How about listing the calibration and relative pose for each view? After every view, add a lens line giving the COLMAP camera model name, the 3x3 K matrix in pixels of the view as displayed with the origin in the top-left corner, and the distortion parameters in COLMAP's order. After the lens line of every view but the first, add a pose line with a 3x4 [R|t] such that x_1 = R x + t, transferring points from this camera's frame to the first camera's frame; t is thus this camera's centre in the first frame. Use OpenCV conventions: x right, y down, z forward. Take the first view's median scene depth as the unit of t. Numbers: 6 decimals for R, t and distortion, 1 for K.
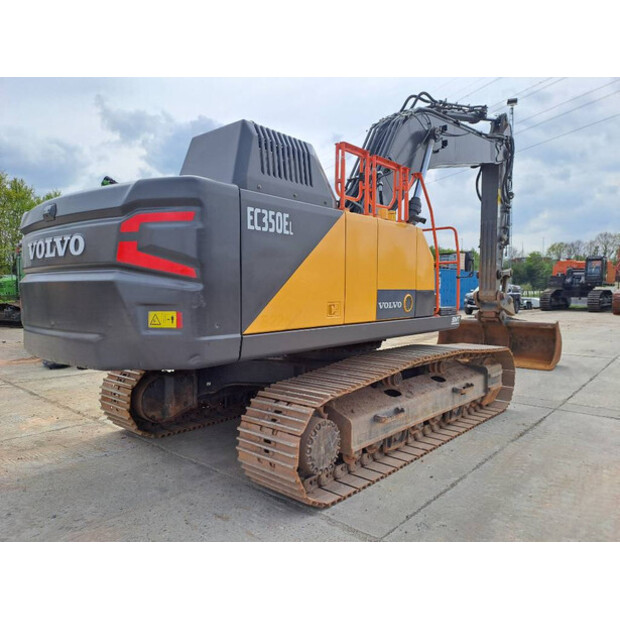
lens RADIAL K [[462.7, 0, 304.3], [0, 462.7, 309.6], [0, 0, 1]] dist [0.088223, -0.099375]
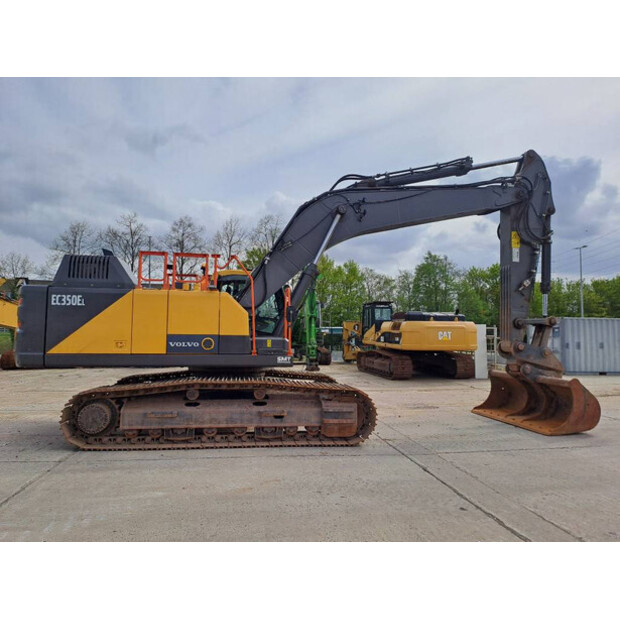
lens RADIAL K [[462.7, 0, 304.3], [0, 462.7, 309.6], [0, 0, 1]] dist [0.088223, -0.099375]
pose [[0.751874, -0.028172, -0.658704, 2.199889], [-0.042709, 0.994907, -0.091301, -0.000447], [0.657922, 0.096779, 0.746842, 0.133338]]
